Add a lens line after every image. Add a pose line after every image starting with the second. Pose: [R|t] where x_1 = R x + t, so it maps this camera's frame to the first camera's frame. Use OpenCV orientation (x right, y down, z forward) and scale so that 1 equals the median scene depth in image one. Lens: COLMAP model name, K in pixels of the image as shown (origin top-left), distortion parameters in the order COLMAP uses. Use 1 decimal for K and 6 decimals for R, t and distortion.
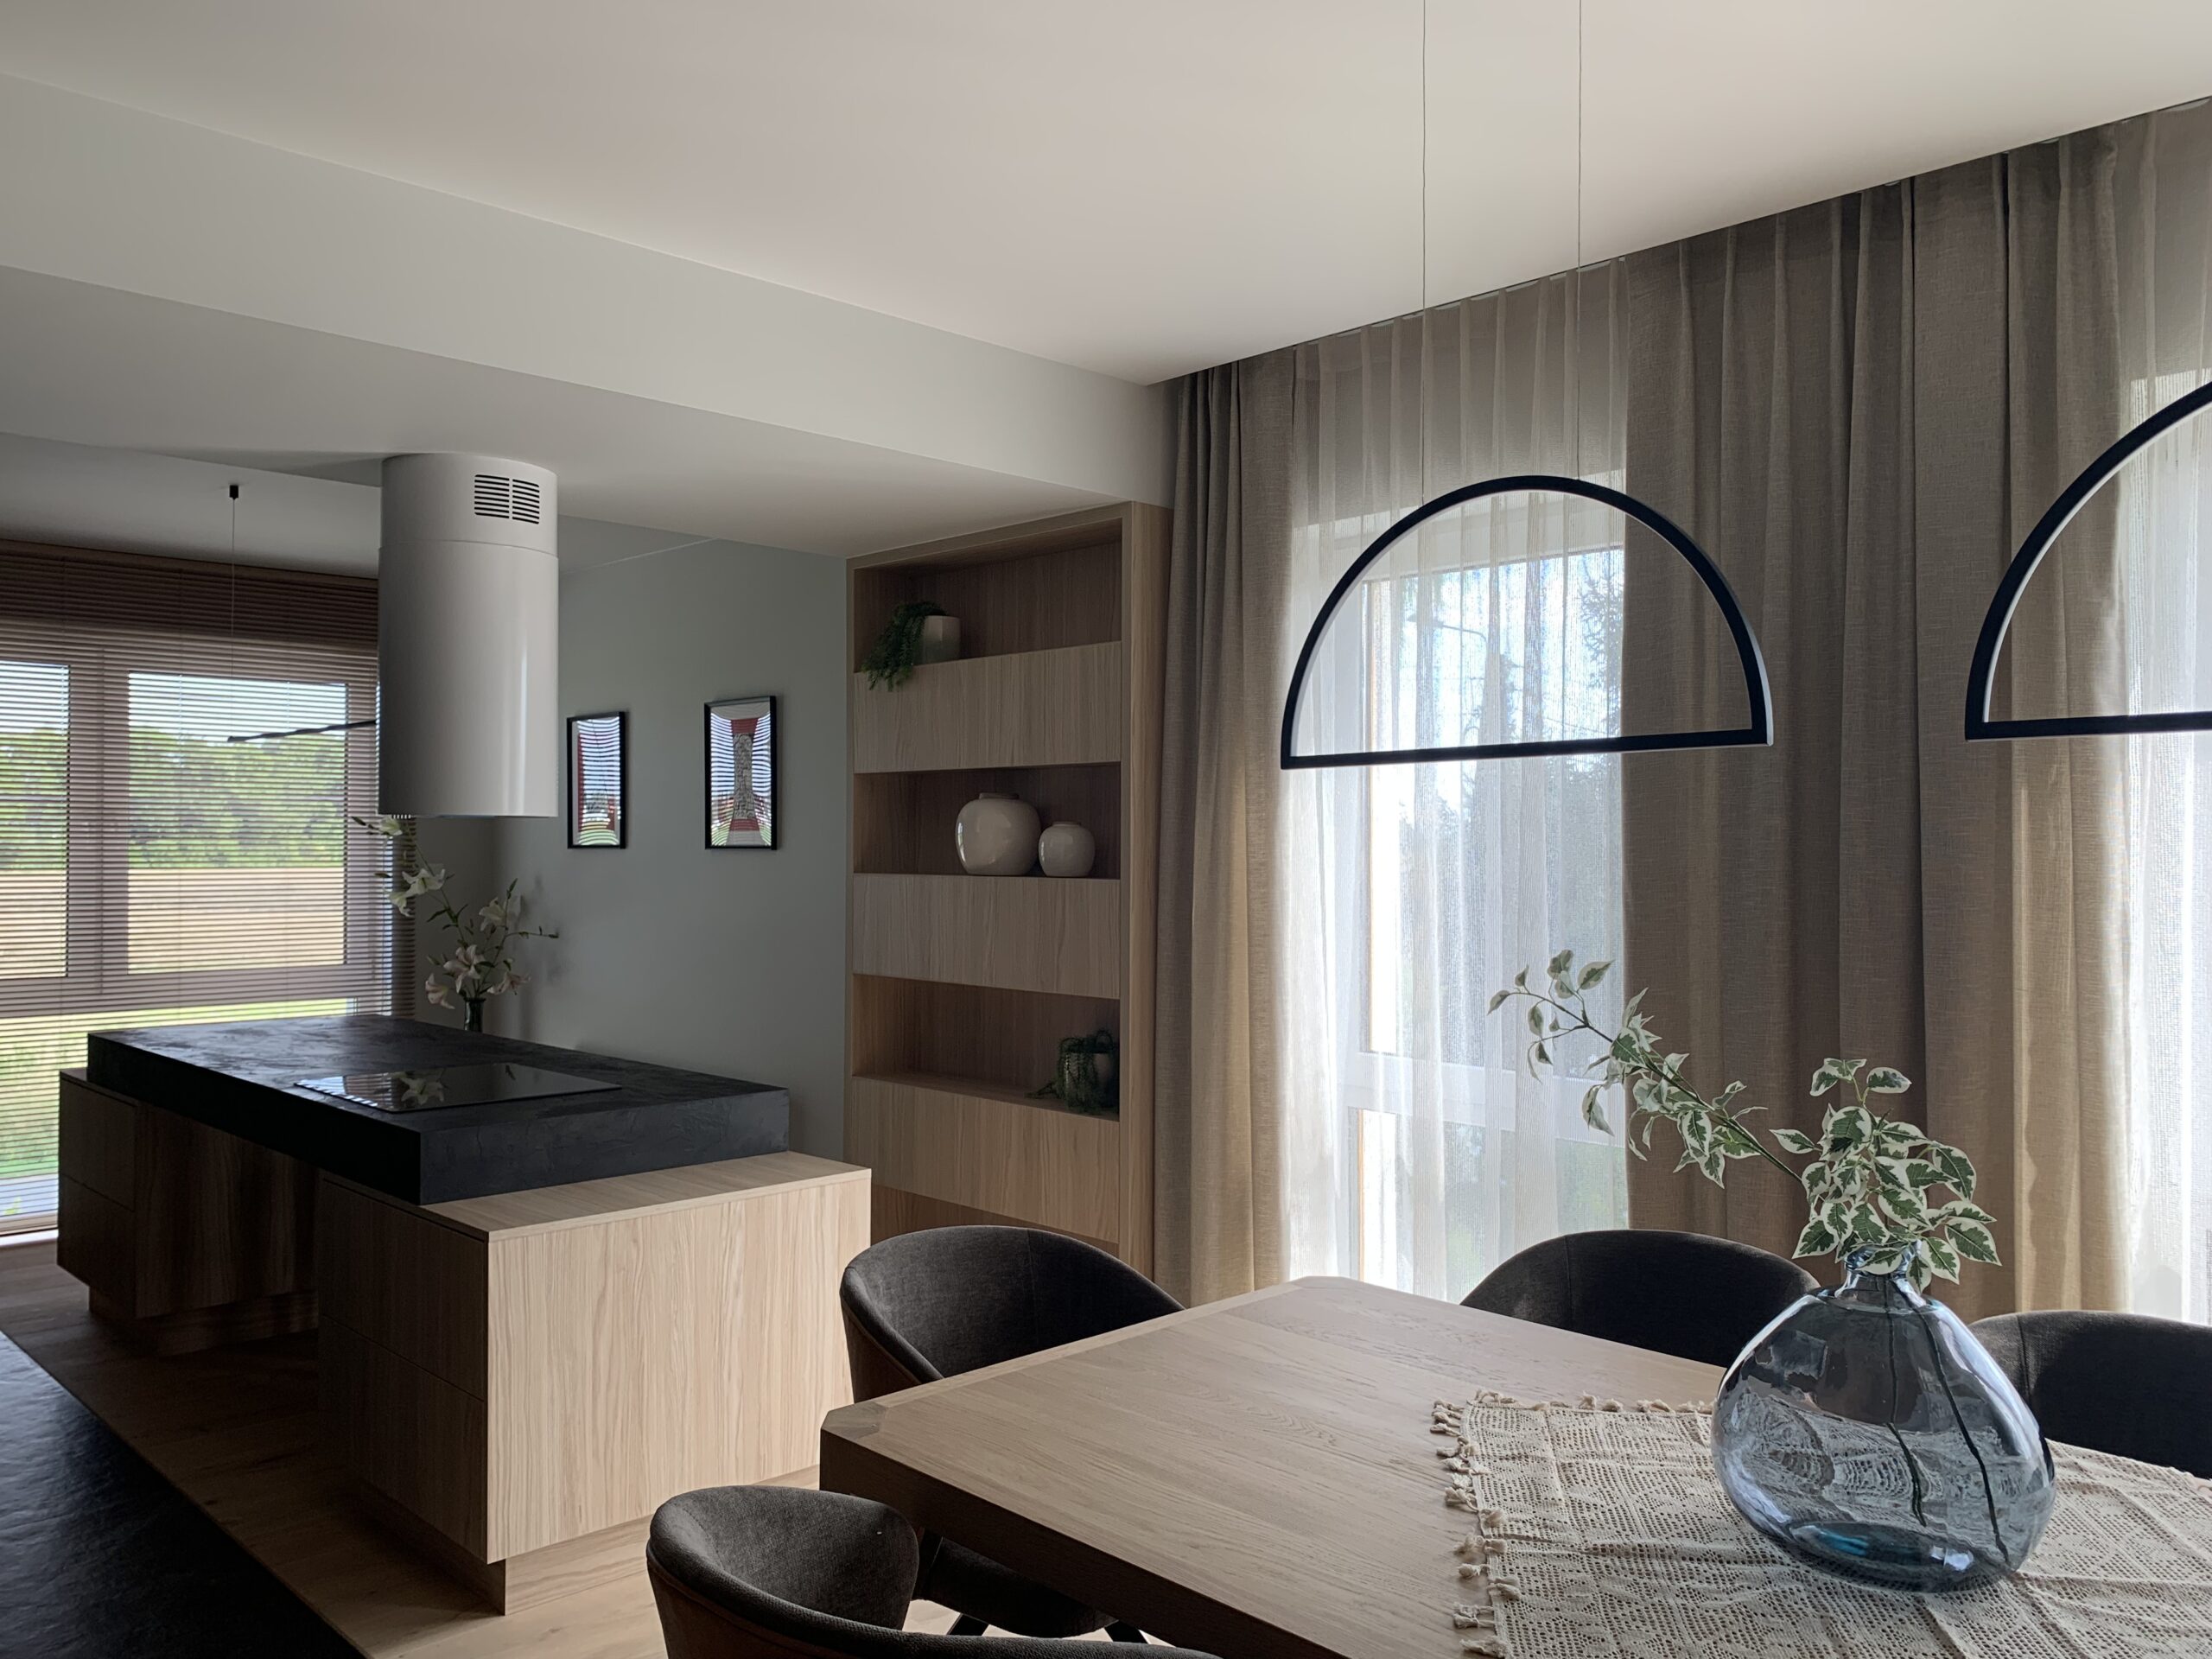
lens RADIAL K [[1684.8, 0, 1106.0], [0, 1684.8, 829.5], [0, 0, 1]] dist [0.042768, -0.040540]
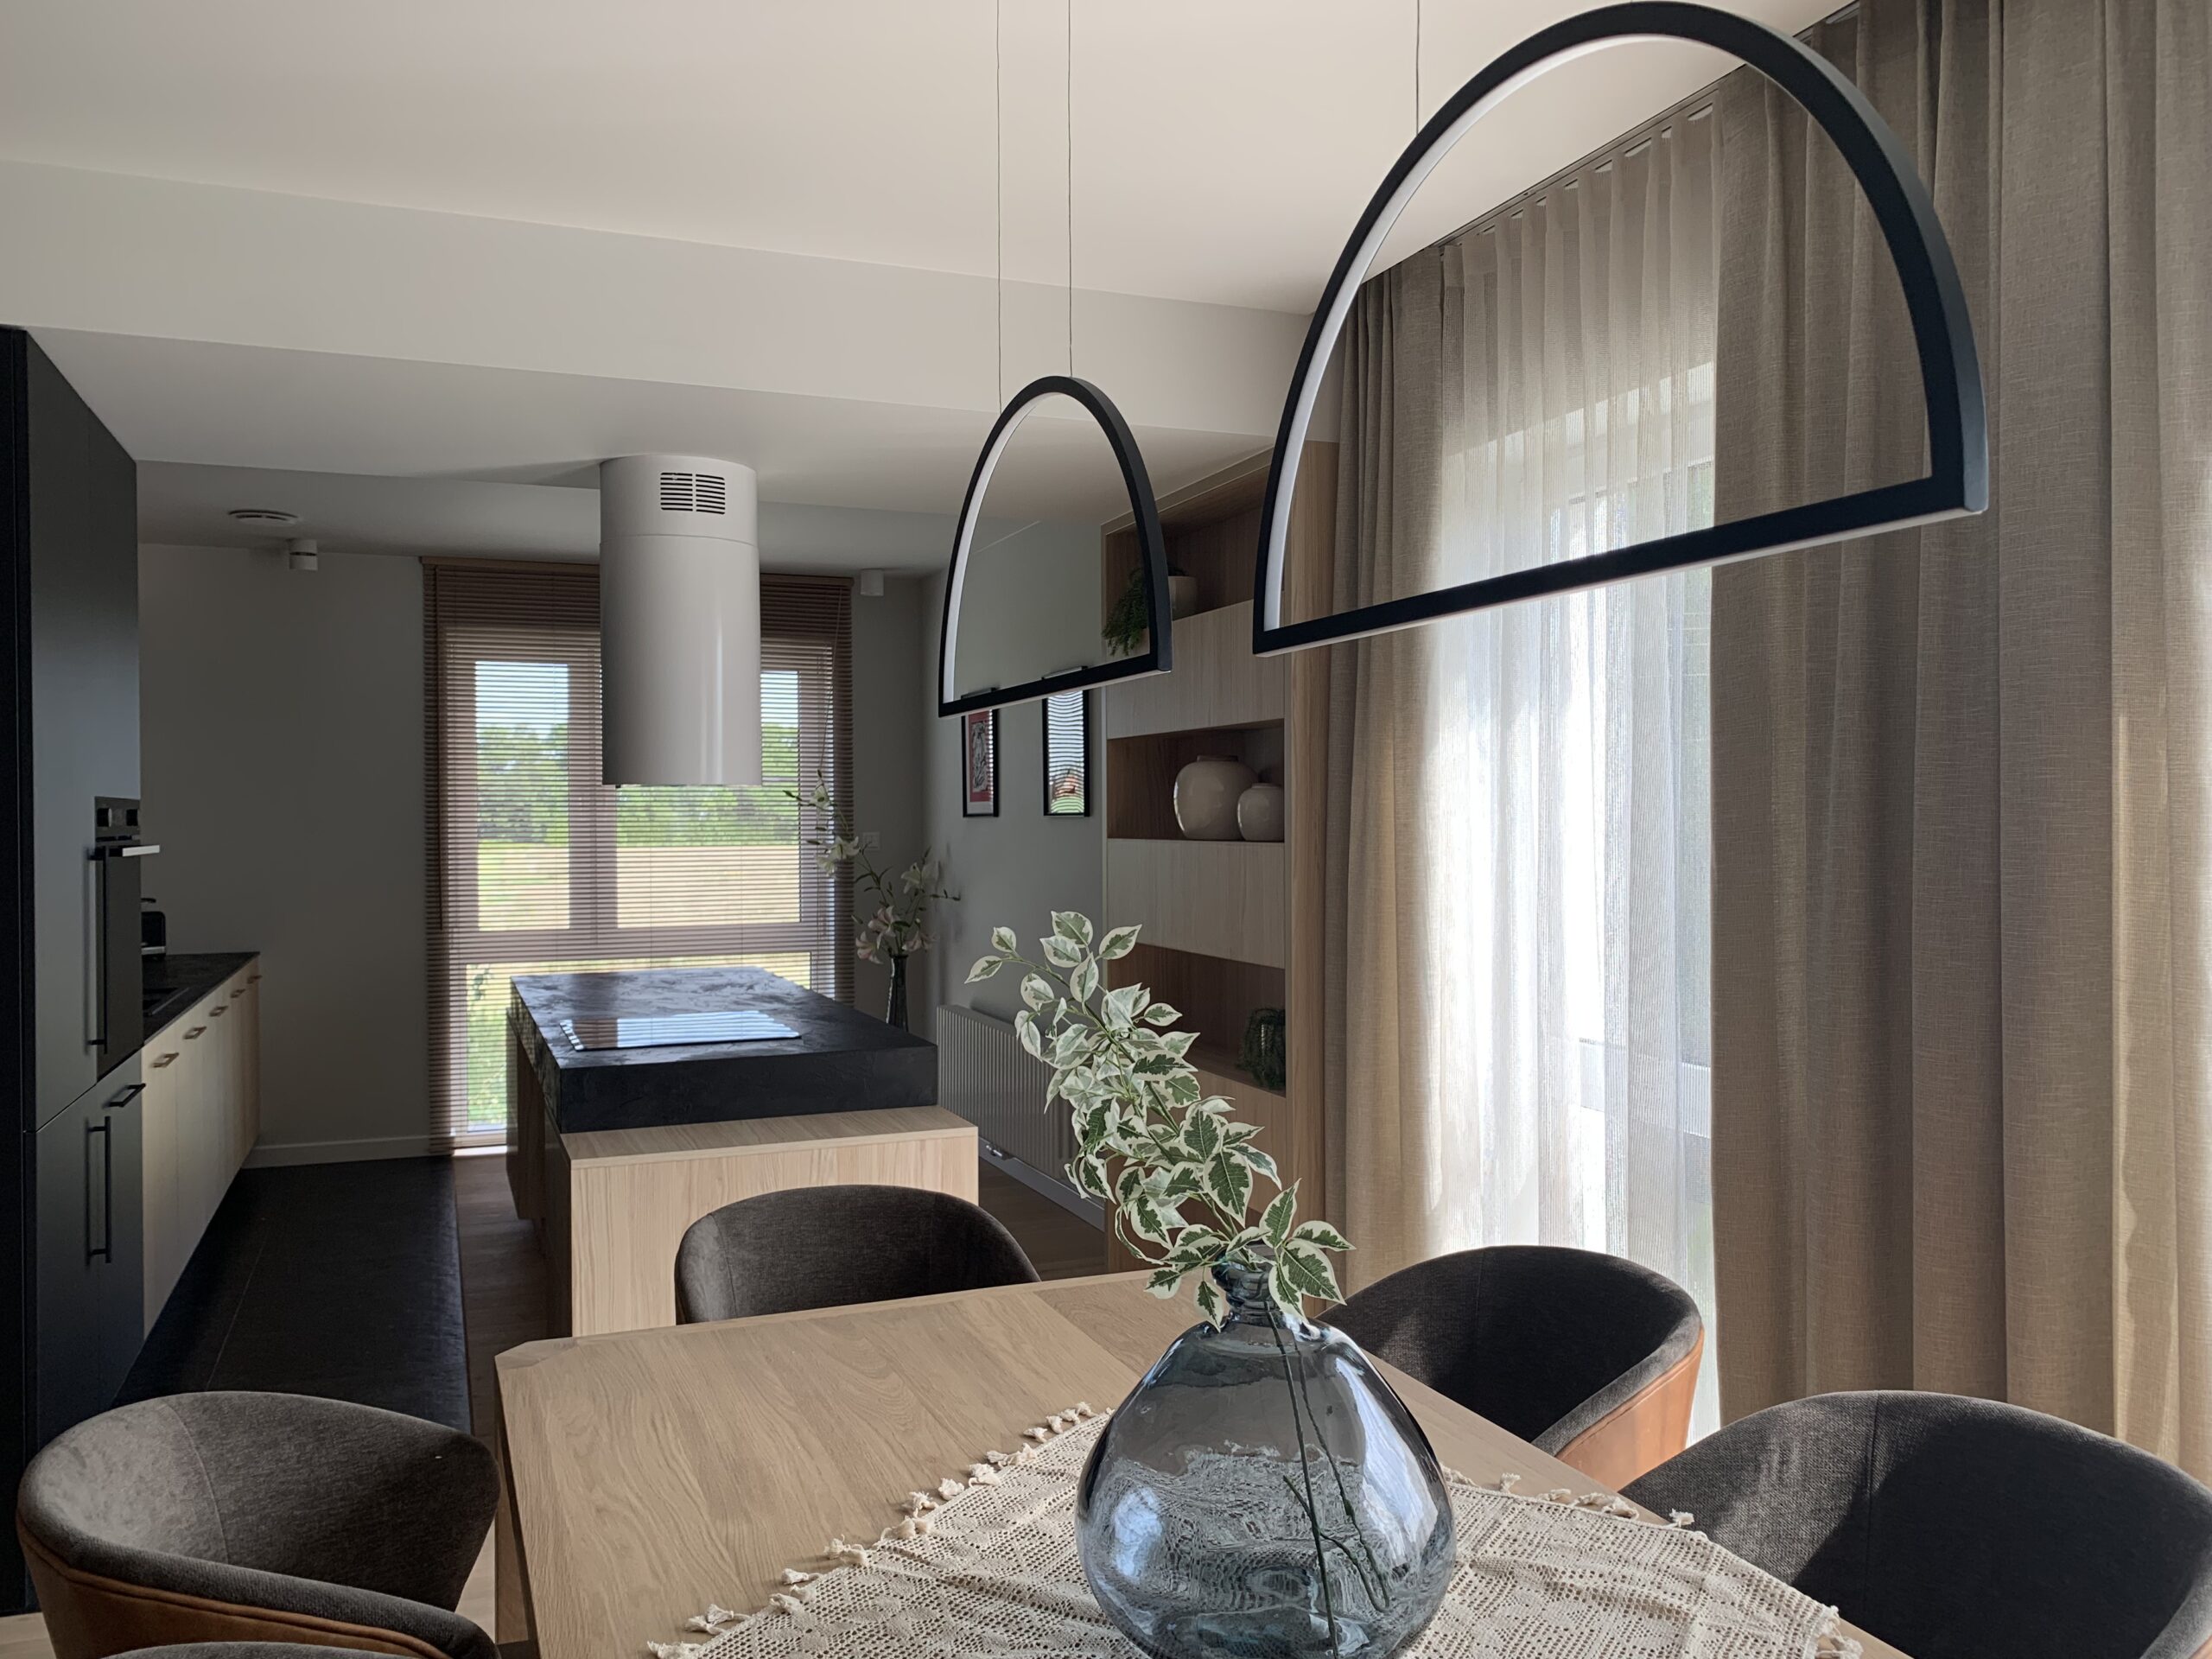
lens RADIAL K [[1684.8, 0, 1106.0], [0, 1684.8, 829.5], [0, 0, 1]] dist [0.042768, -0.040540]
pose [[0.924517, -0.004953, -0.381108, 0.355856], [0.011544, 0.999821, 0.015009, 0.008937], [0.380965, -0.018276, 0.924409, 0.107929]]
